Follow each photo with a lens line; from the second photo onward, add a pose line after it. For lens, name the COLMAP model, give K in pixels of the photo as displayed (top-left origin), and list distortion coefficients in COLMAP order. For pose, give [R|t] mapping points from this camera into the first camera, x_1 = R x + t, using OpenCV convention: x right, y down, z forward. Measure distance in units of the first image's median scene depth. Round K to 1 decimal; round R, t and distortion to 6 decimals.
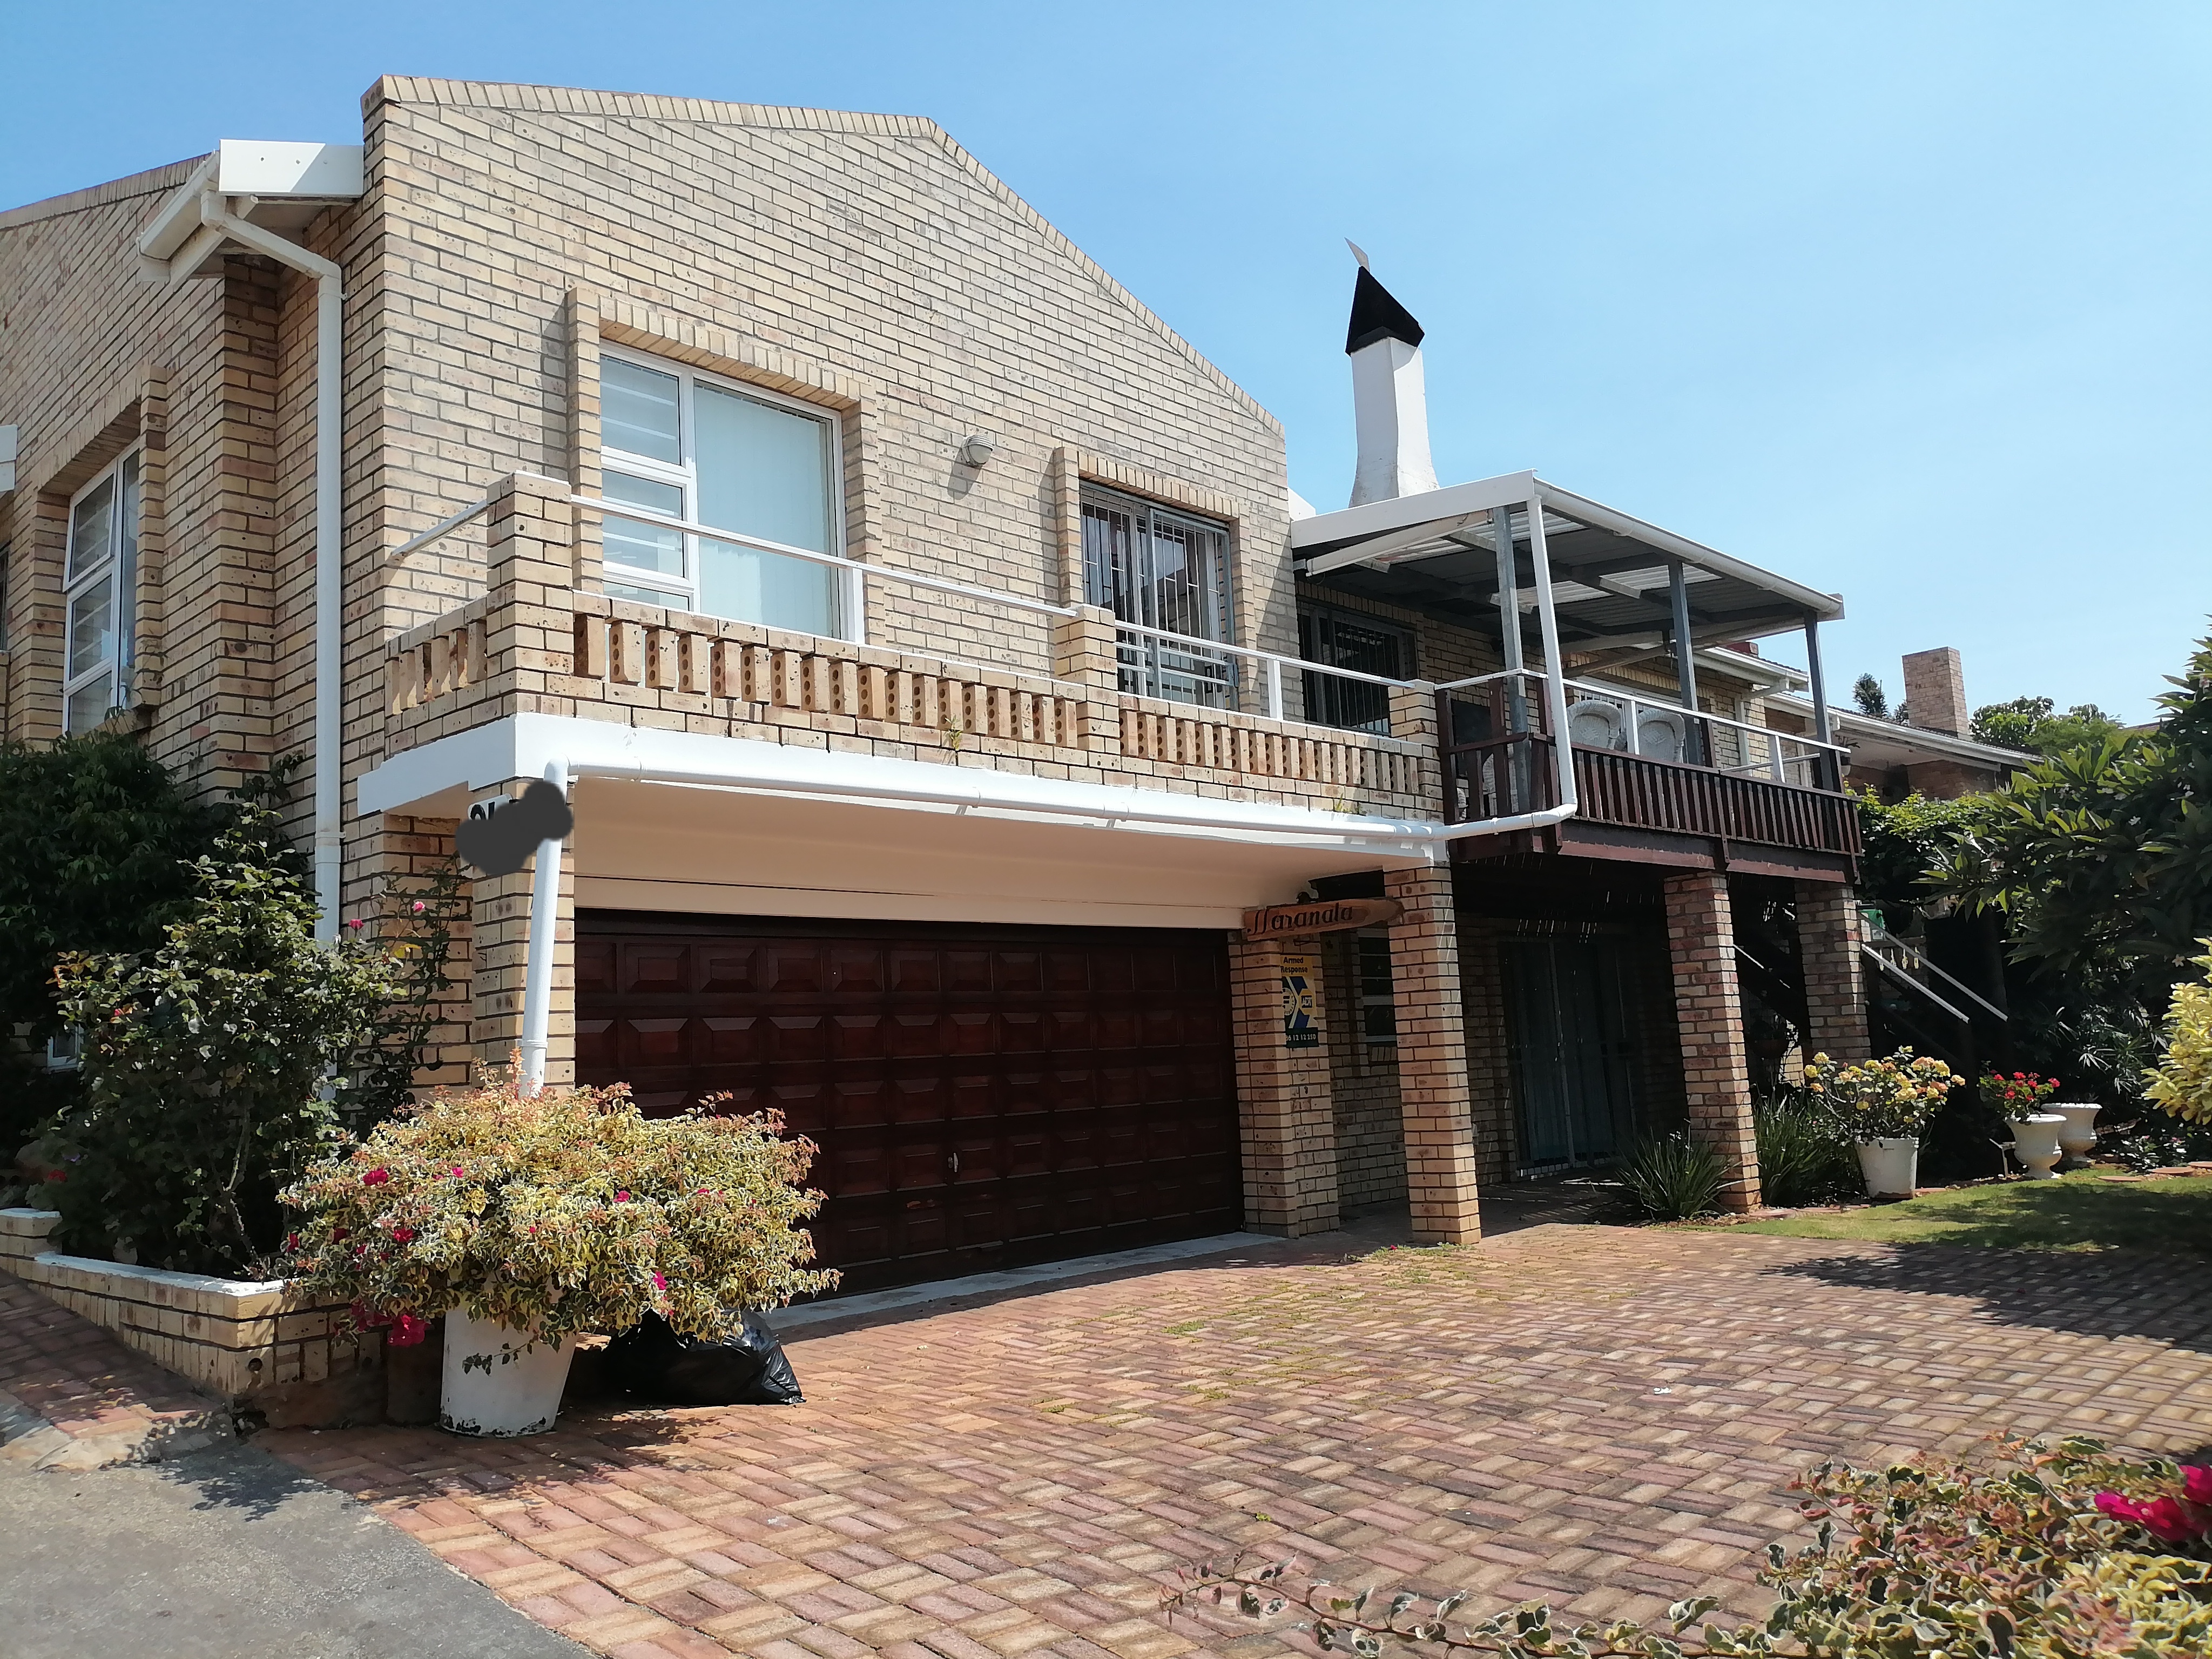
lens RADIAL K [[1659.7, 0, 1105.7], [0, 1659.7, 831.4], [0, 0, 1]] dist [0.043599, -0.043935]
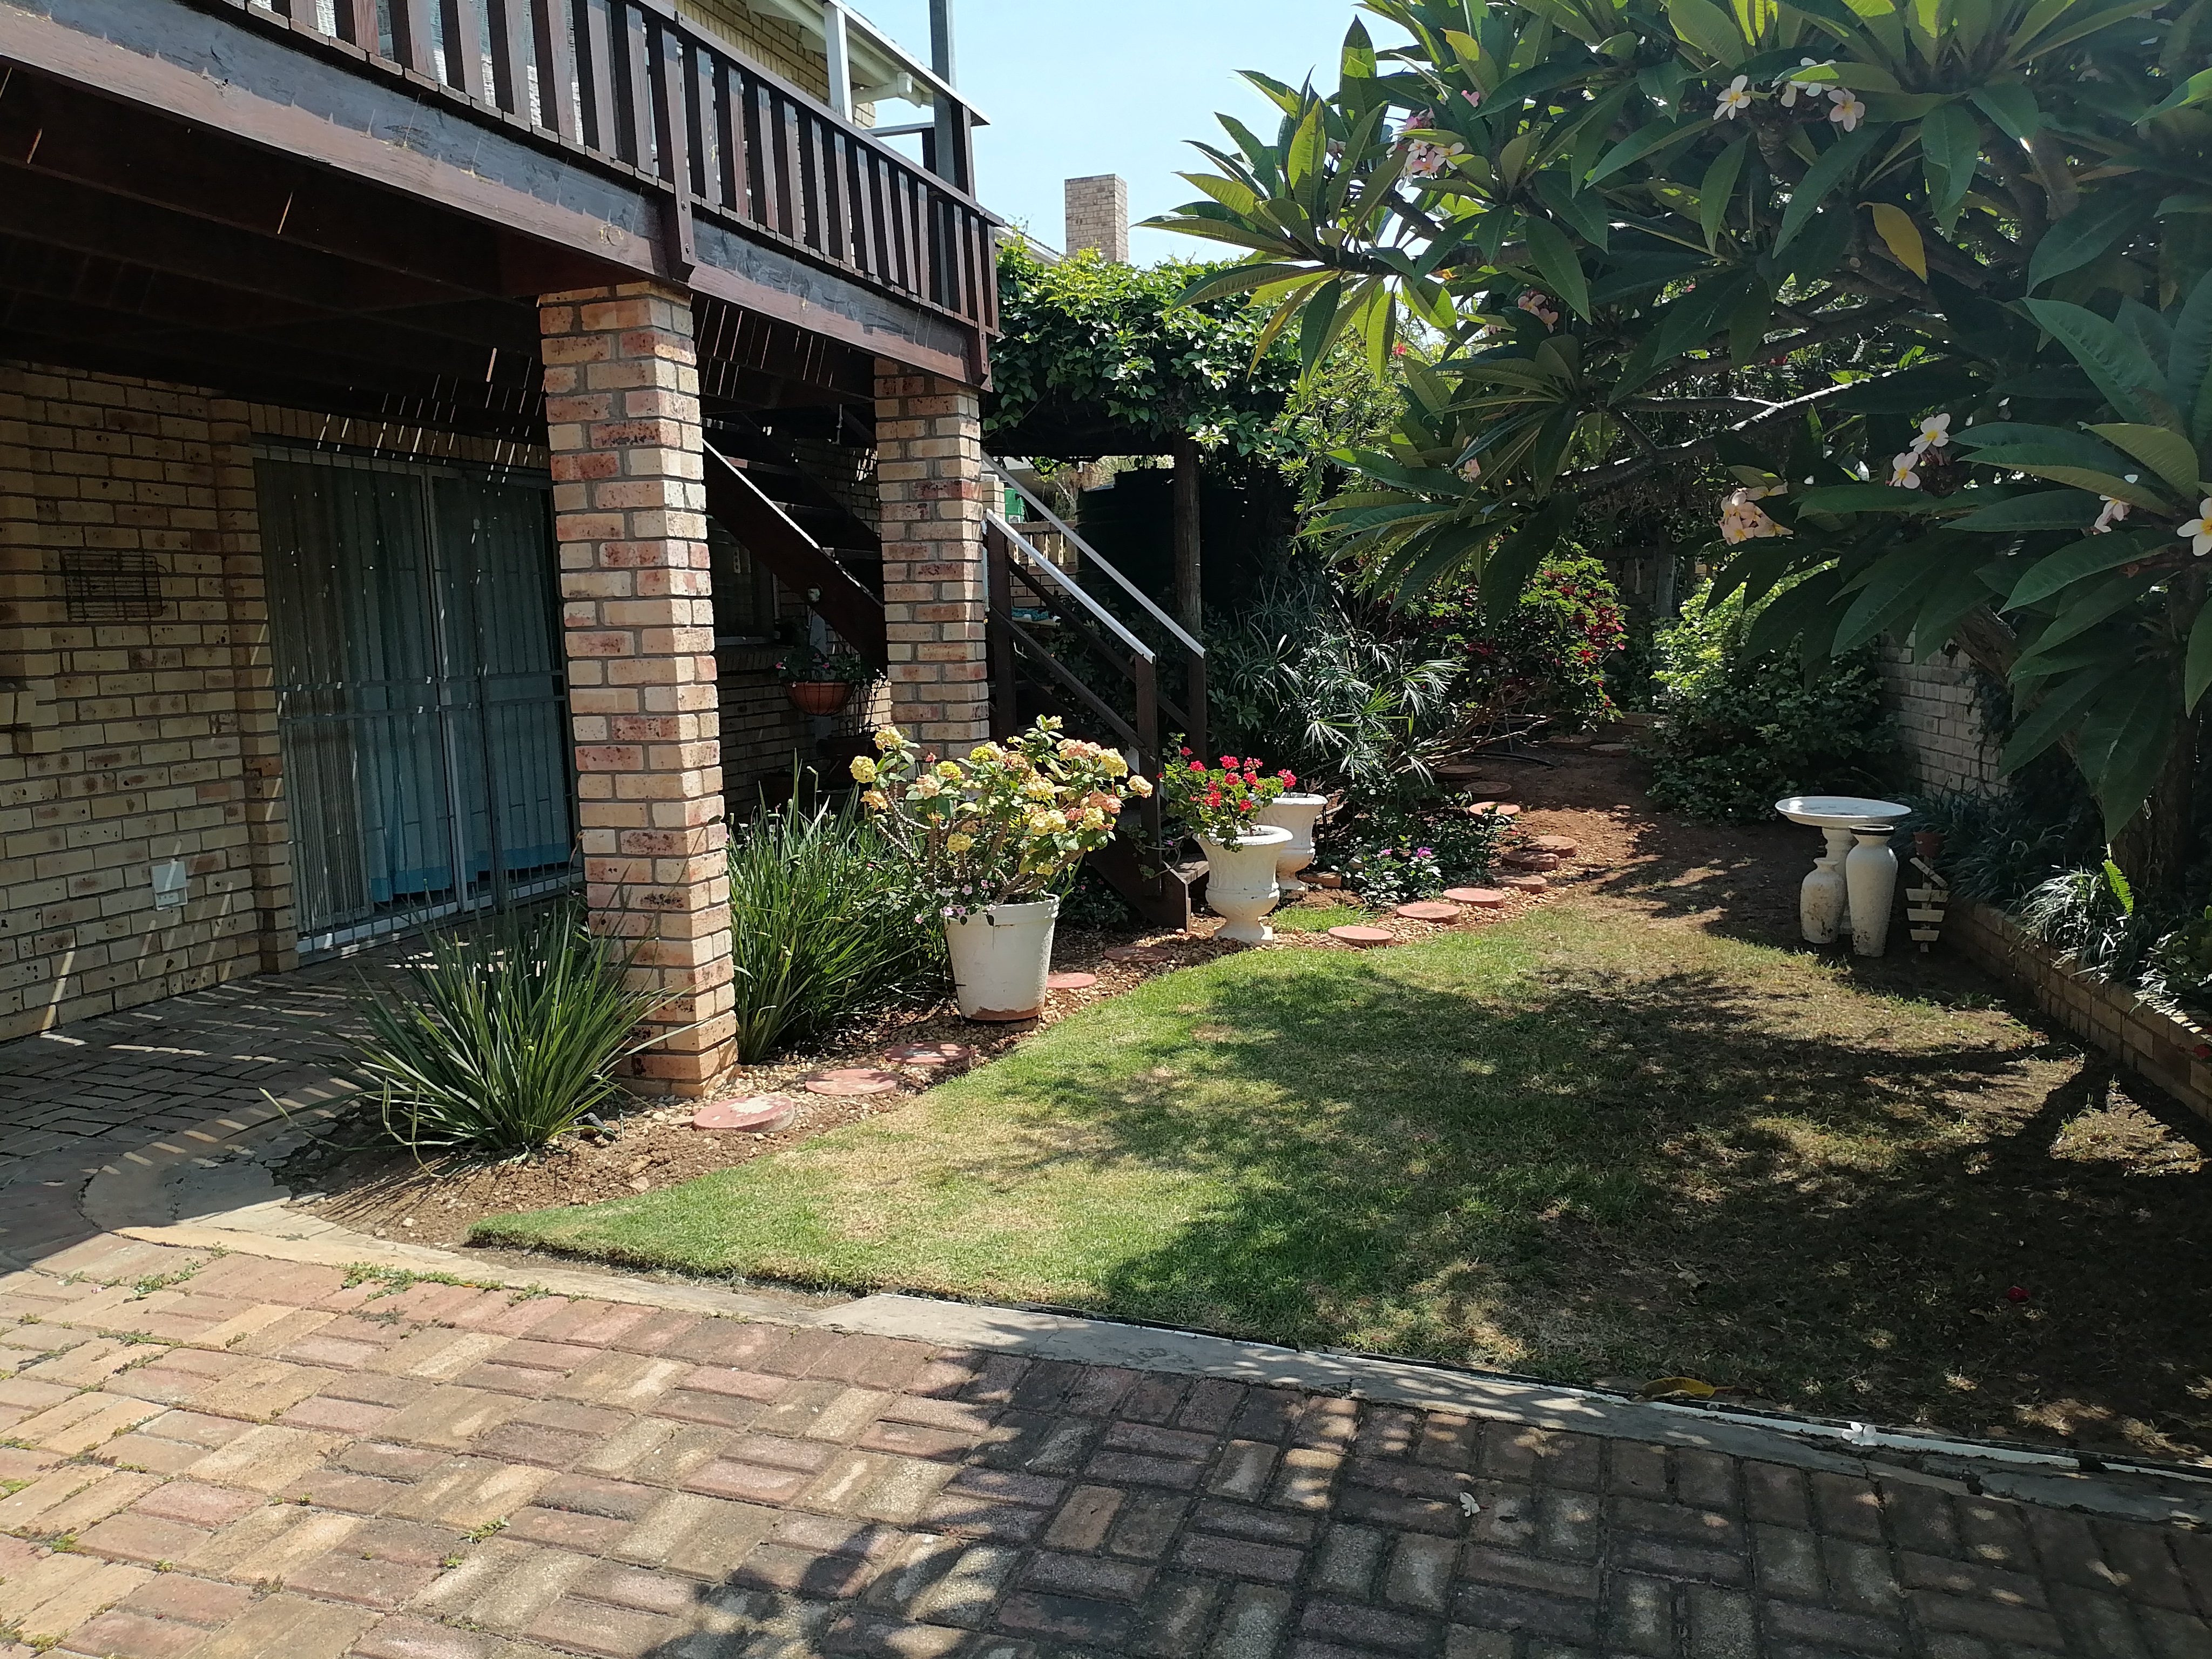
lens RADIAL K [[1659.7, 0, 1107.6], [0, 1659.7, 832.9], [0, 0, 1]] dist [0.043599, -0.043935]
pose [[0.881887, -0.030796, 0.470453, 0.266318], [-0.085296, 0.970976, 0.223452, 0.052698], [-0.463680, -0.237187, 0.853664, 0.575319]]
